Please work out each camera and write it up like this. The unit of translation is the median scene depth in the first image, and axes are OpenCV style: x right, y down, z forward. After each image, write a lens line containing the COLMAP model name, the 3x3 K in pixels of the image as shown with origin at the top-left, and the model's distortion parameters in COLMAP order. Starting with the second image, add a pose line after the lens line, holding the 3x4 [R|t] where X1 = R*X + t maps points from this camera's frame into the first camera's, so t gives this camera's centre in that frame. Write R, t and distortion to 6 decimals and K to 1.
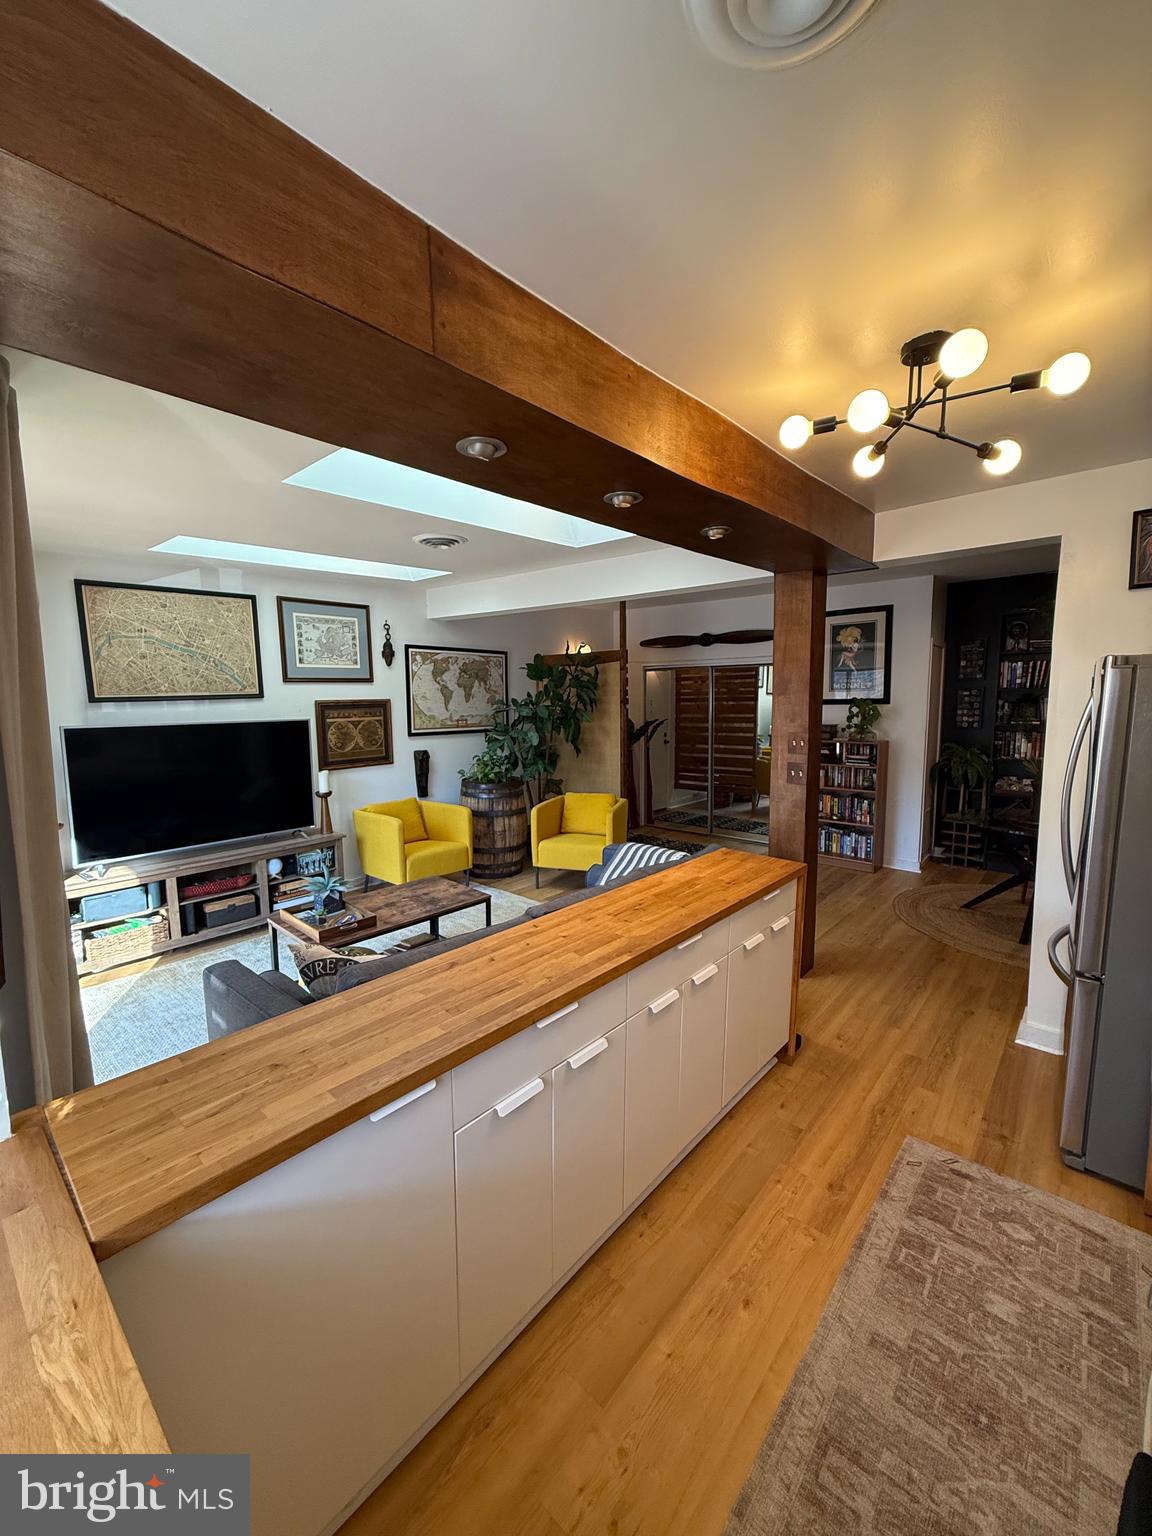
lens RADIAL K [[607.7, 0, 578.7], [0, 607.7, 762.9], [0, 0, 1]] dist [-0.001761, 0.001390]
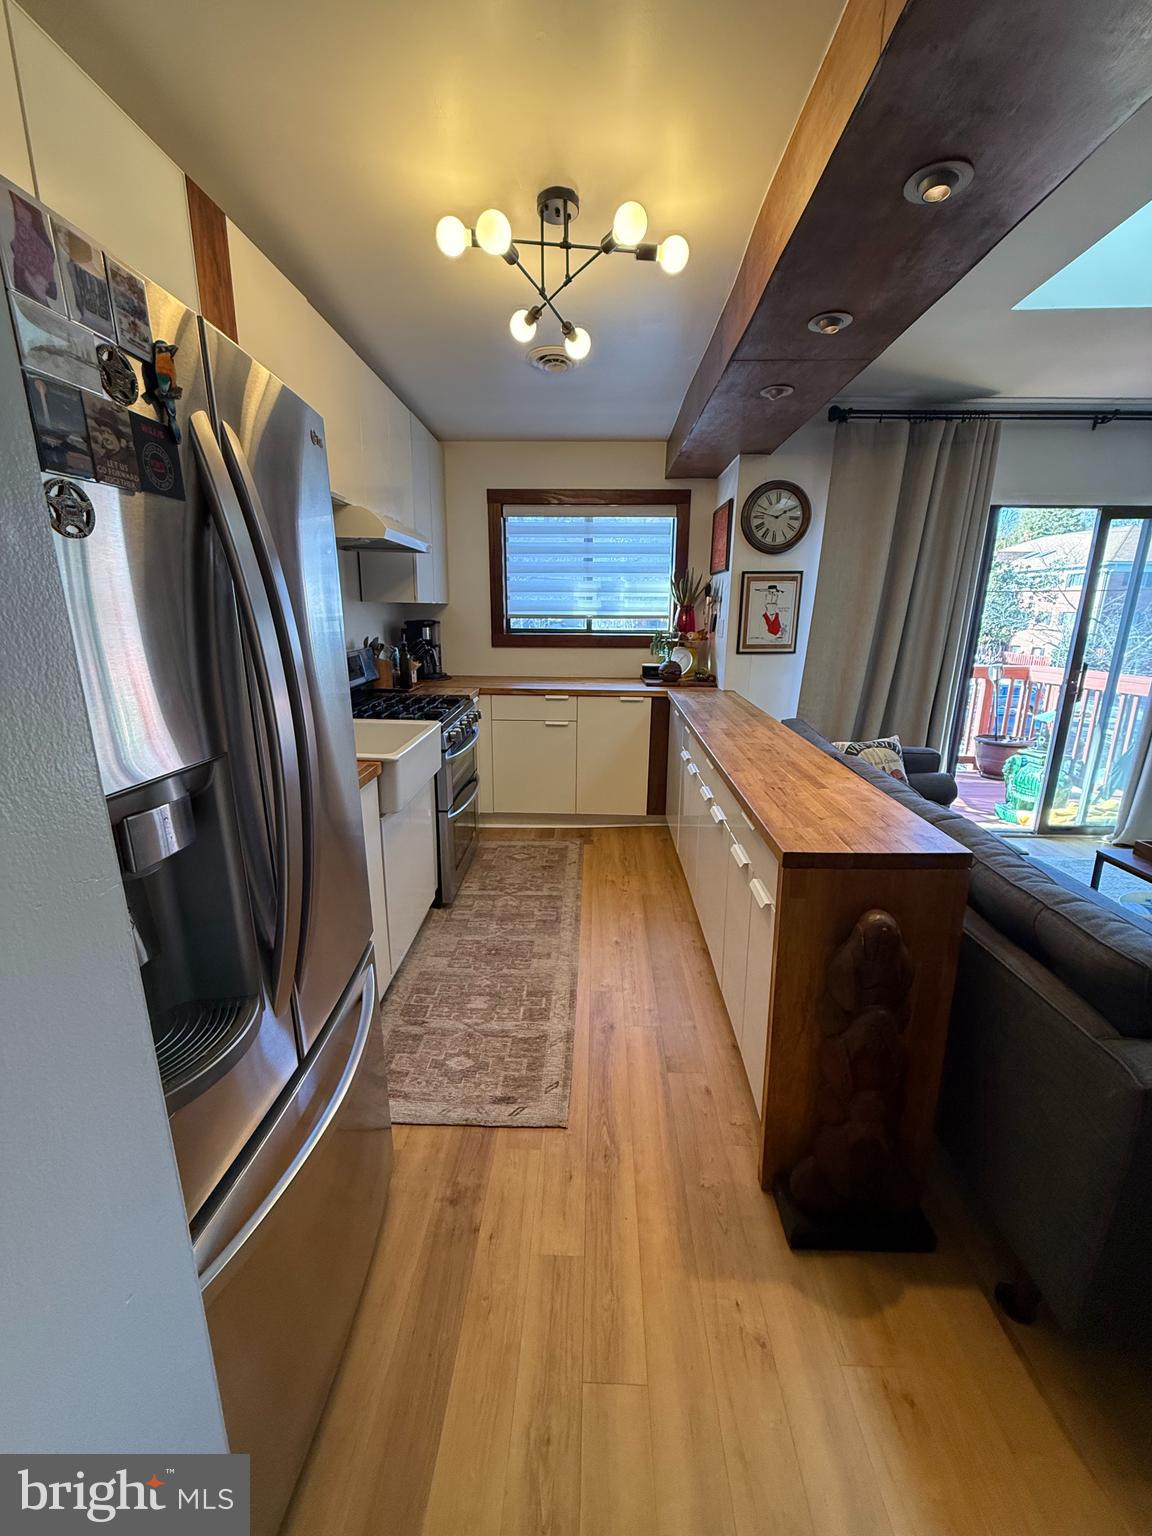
lens RADIAL K [[607.7, 0, 577.4], [0, 607.7, 762.9], [0, 0, 1]] dist [-0.001761, 0.001390]
pose [[-0.773926, 0.158940, -0.613006, 0.384092], [-0.072034, 0.939615, 0.334567, -0.027466], [0.629165, 0.303087, -0.715744, 0.587954]]
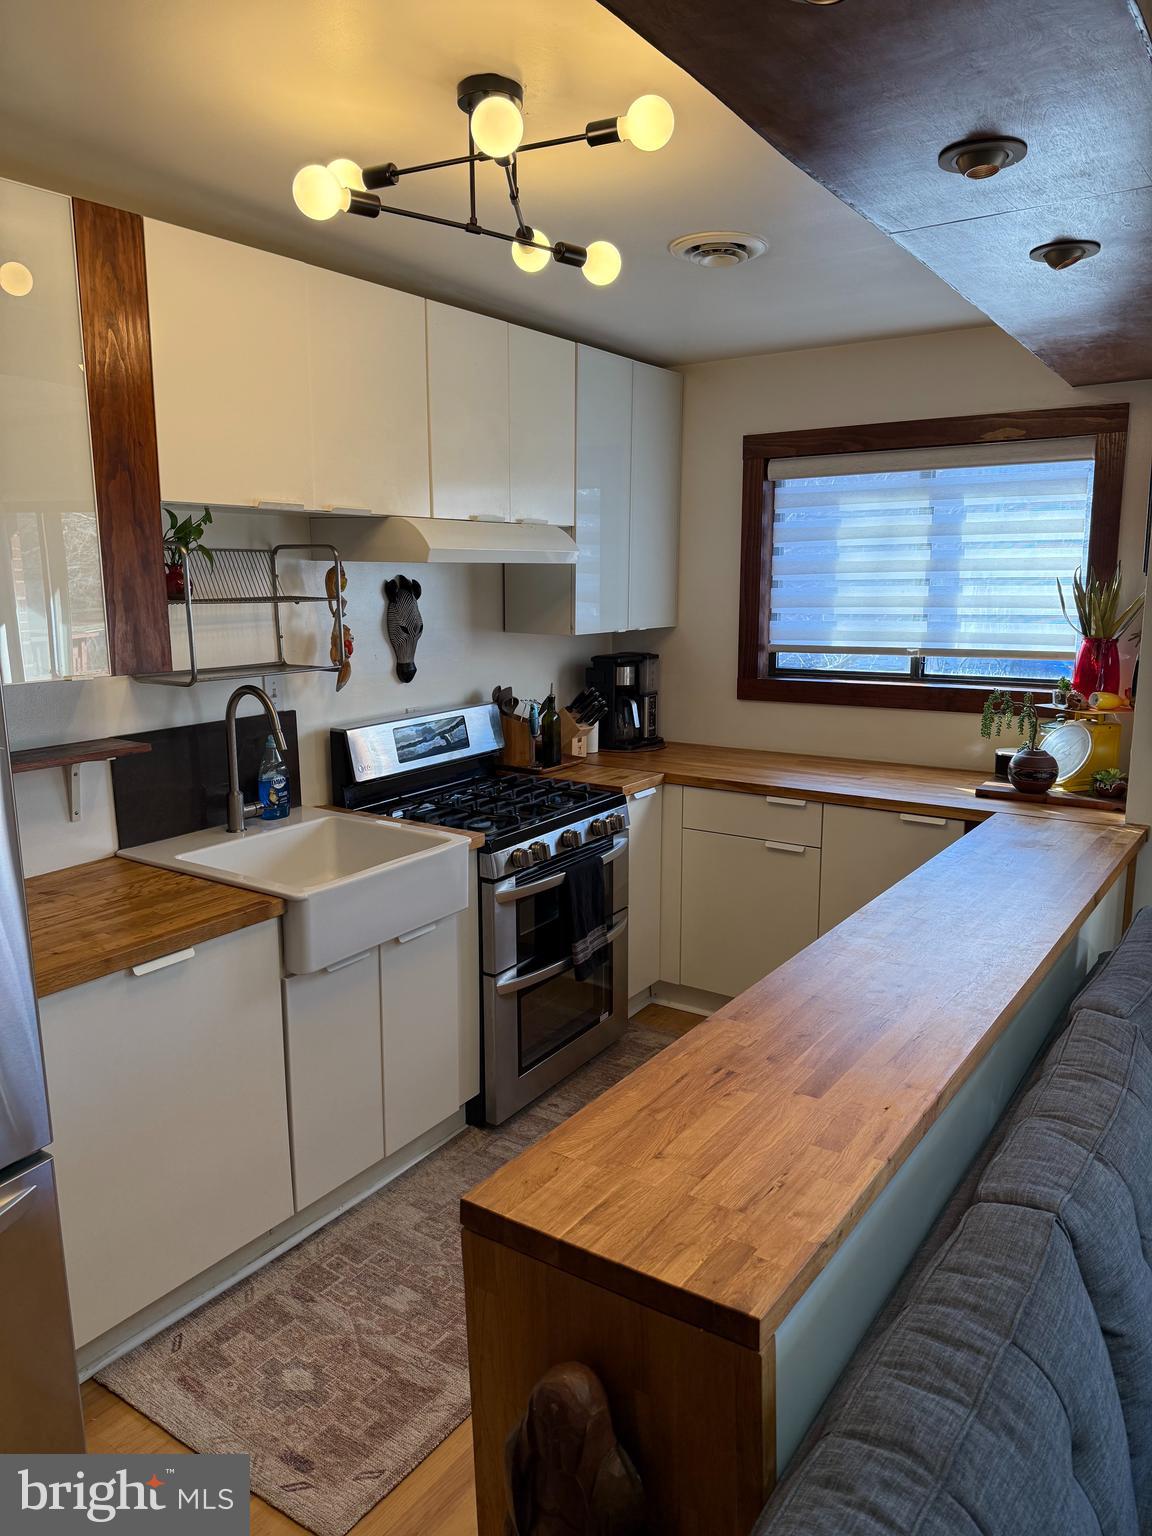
lens RADIAL K [[1075.5, 0, 567.3], [0, 1075.5, 778.0], [0, 0, 1]] dist [0.039728, -0.032435]
pose [[-0.994278, 0.036580, -0.100361, 0.176811], [0.005403, 0.955557, 0.294756, -0.079856], [0.106682, 0.292527, -0.950288, 0.681900]]
